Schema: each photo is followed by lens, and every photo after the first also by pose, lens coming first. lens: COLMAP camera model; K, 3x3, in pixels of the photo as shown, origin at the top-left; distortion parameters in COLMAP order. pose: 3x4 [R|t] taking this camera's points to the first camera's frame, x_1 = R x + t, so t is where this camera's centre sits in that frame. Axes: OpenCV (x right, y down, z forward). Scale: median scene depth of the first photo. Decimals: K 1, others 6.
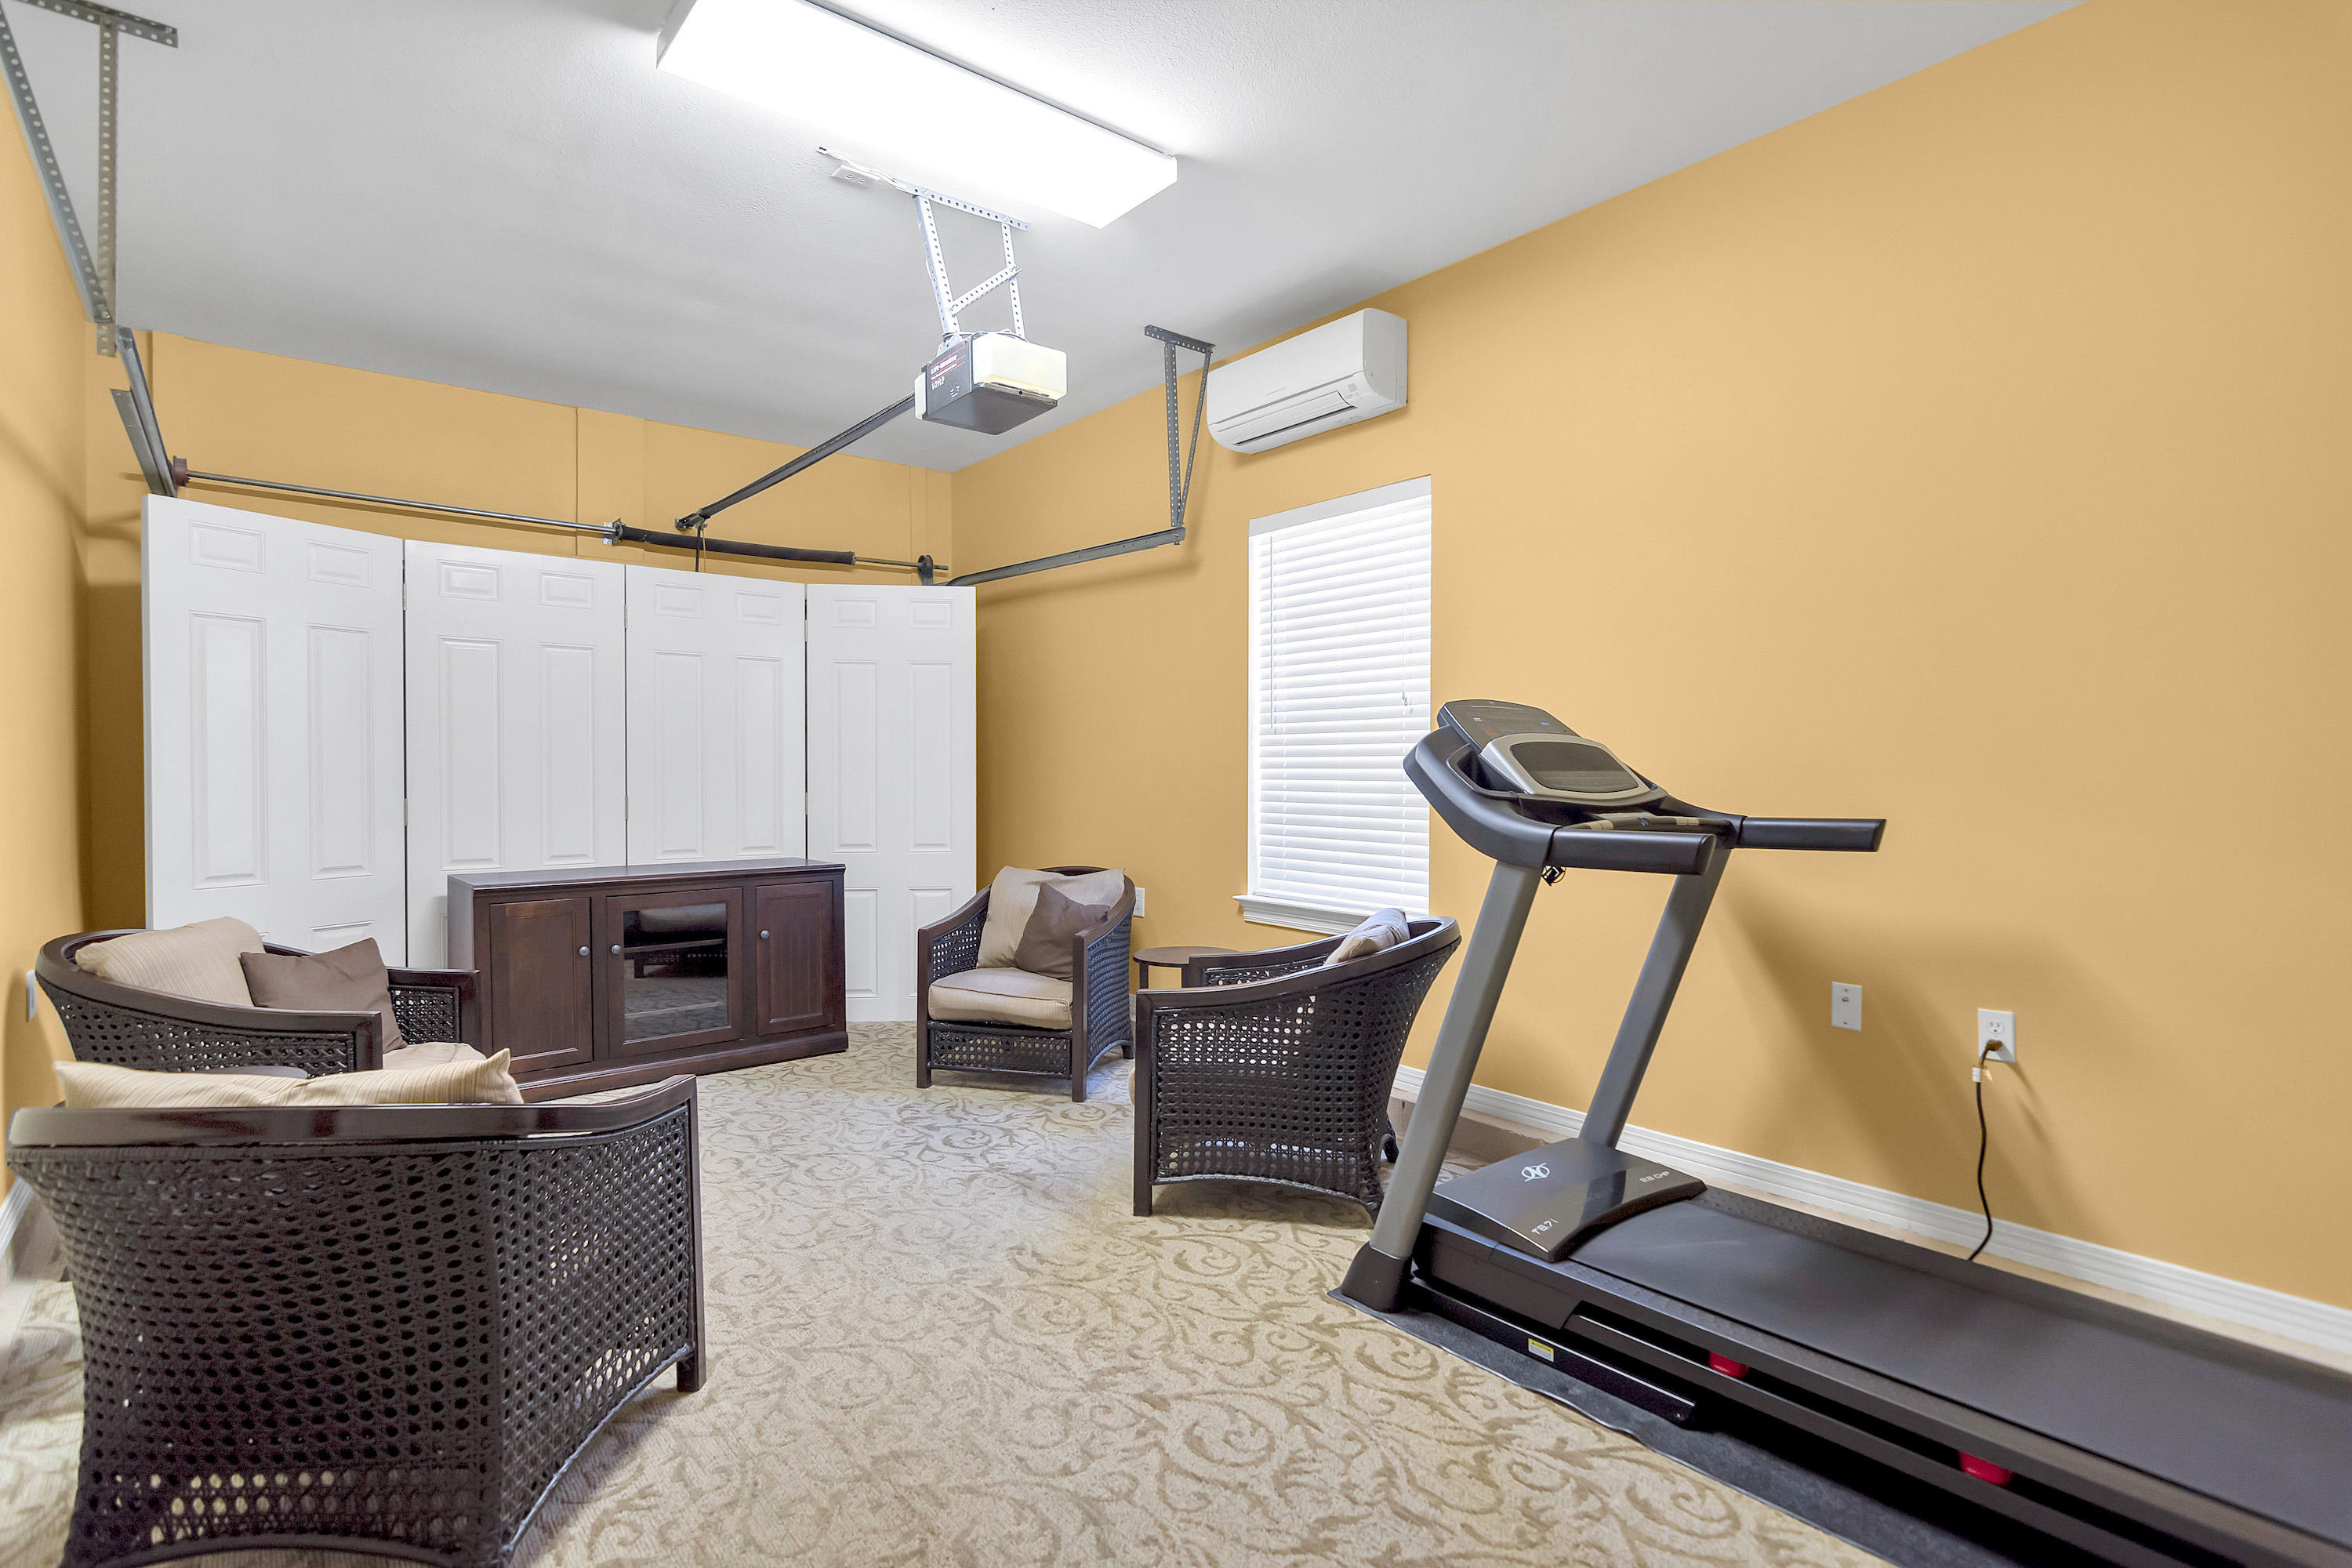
lens RADIAL K [[1170.0, 0, 1197.0], [0, 1170.0, 781.5], [0, 0, 1]] dist [-0.004408, 0.003895]
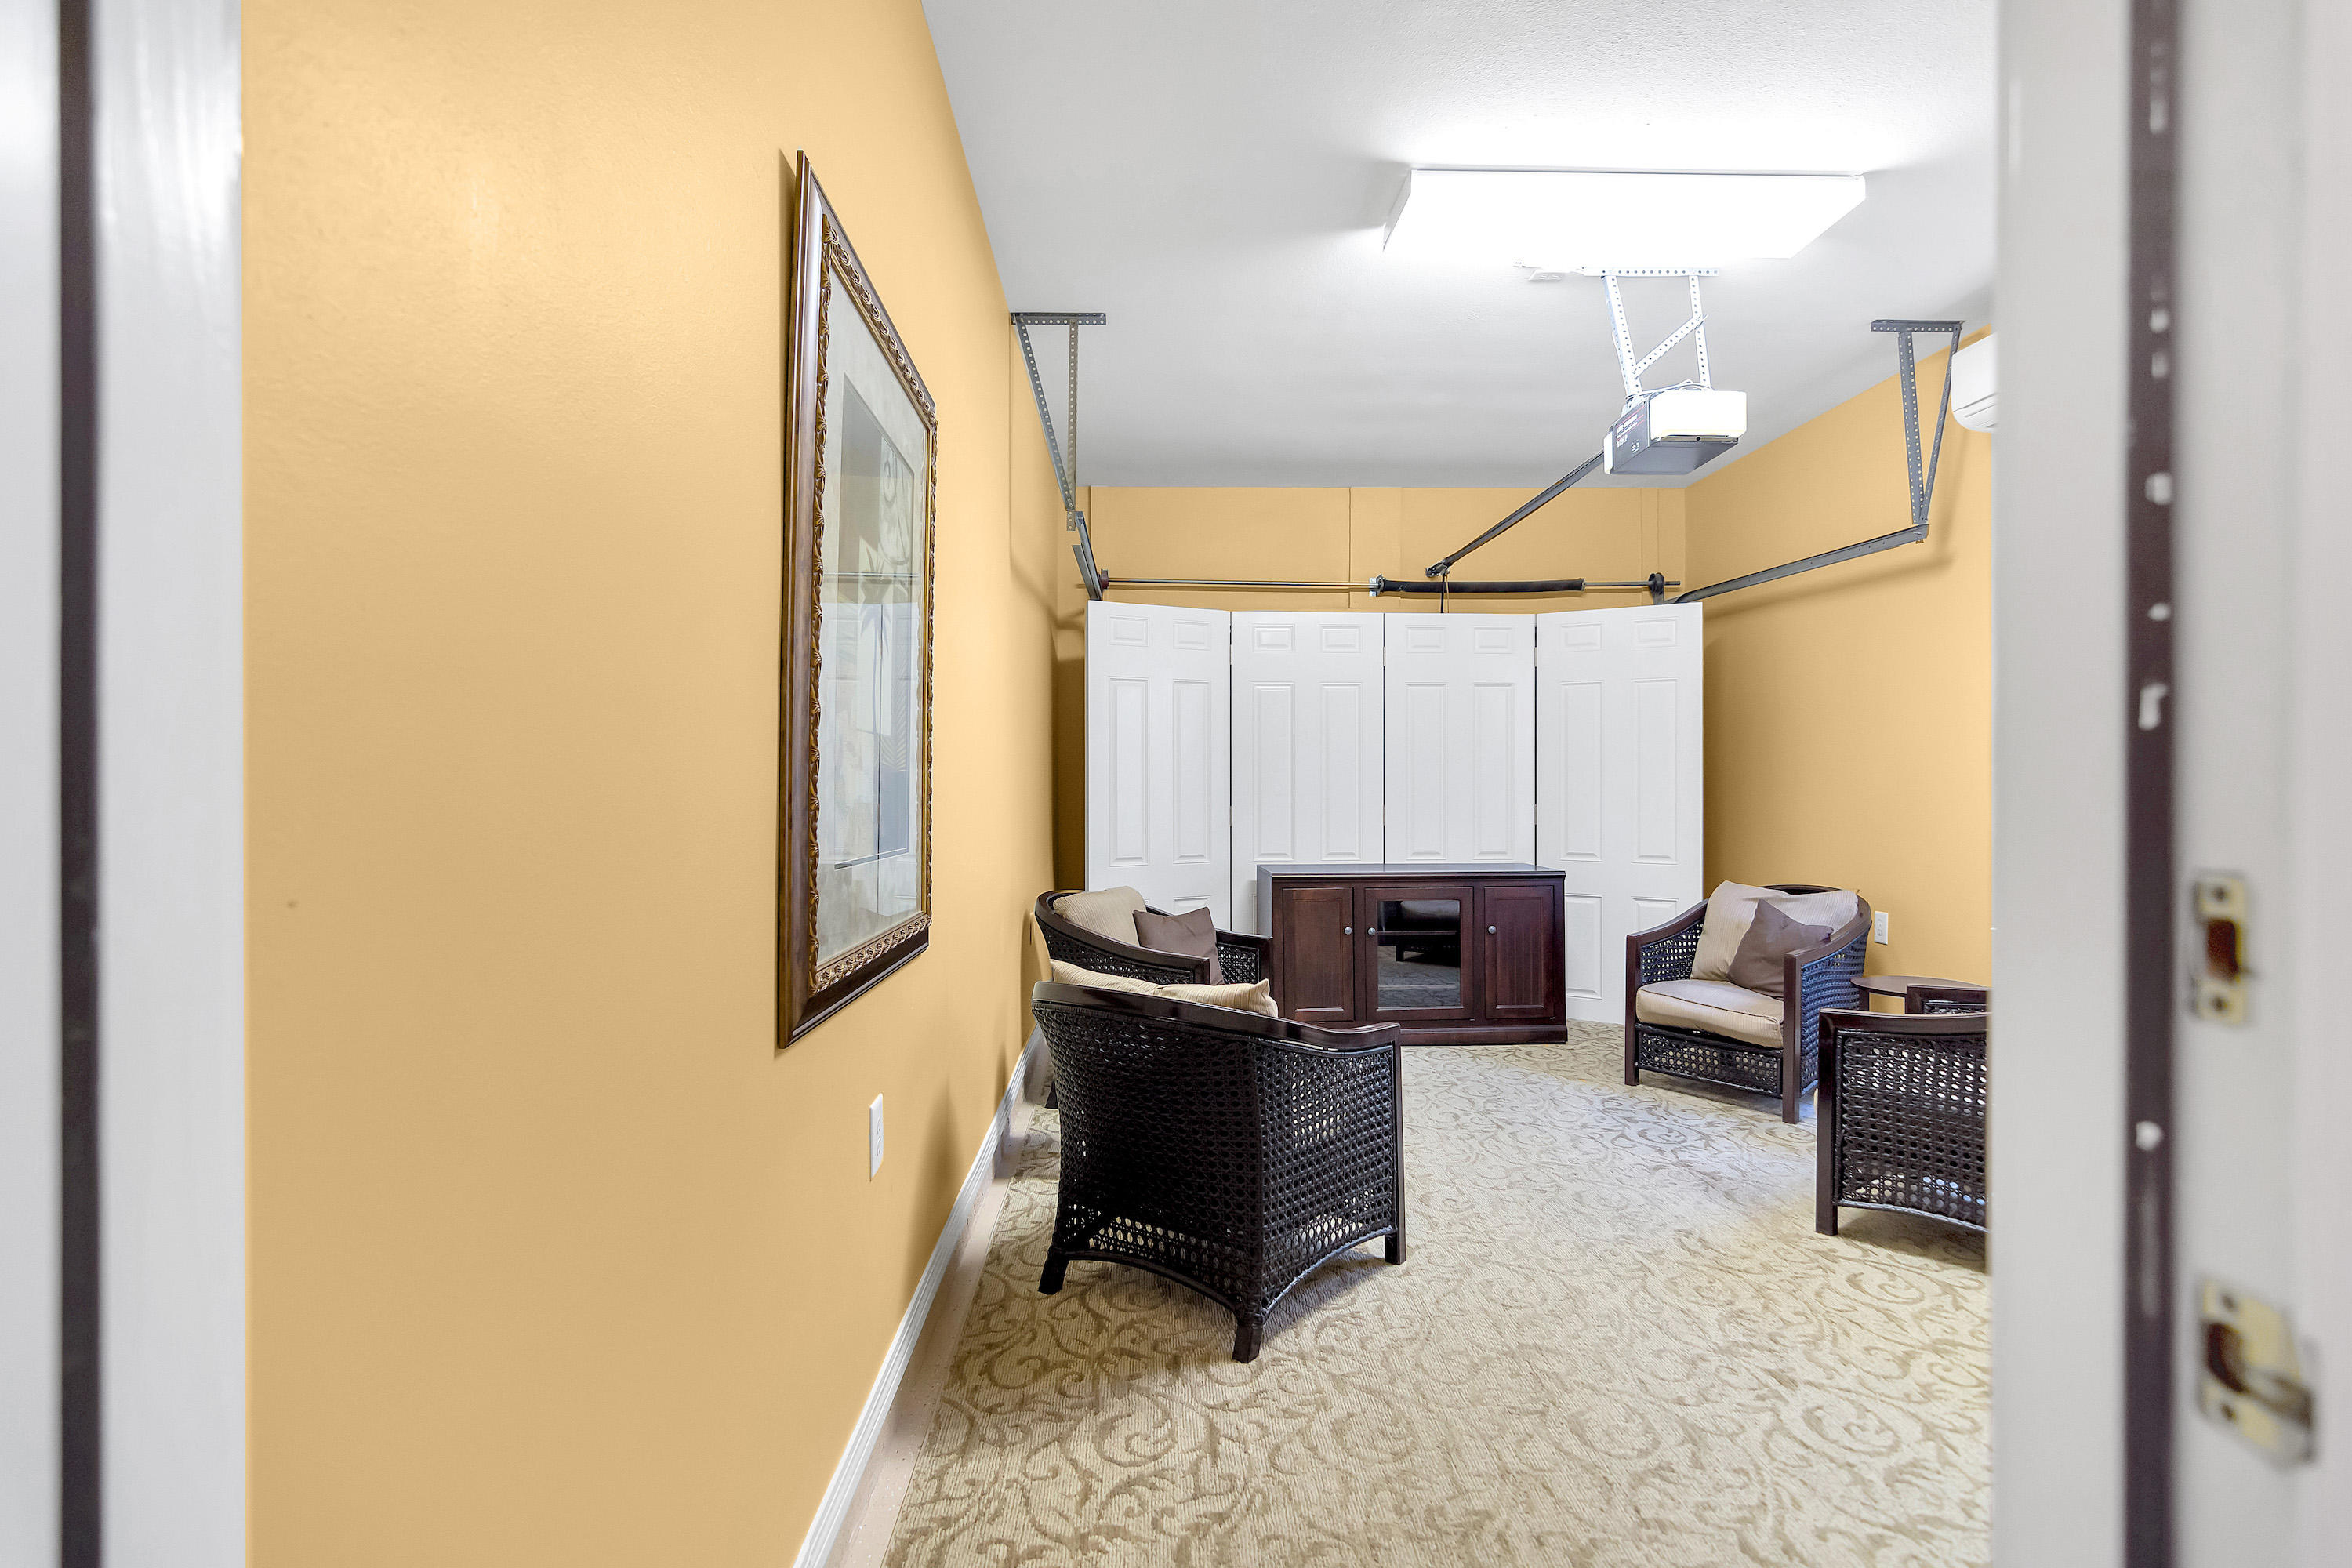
lens RADIAL K [[1170.0, 0, 1175.4], [0, 1170.0, 779.5], [0, 0, 1]] dist [-0.004408, 0.003895]
pose [[0.793767, 0.001024, -0.608221, 0.119519], [-0.005873, 0.999965, -0.005982, -0.009903], [0.608194, 0.008320, 0.793745, -0.139484]]
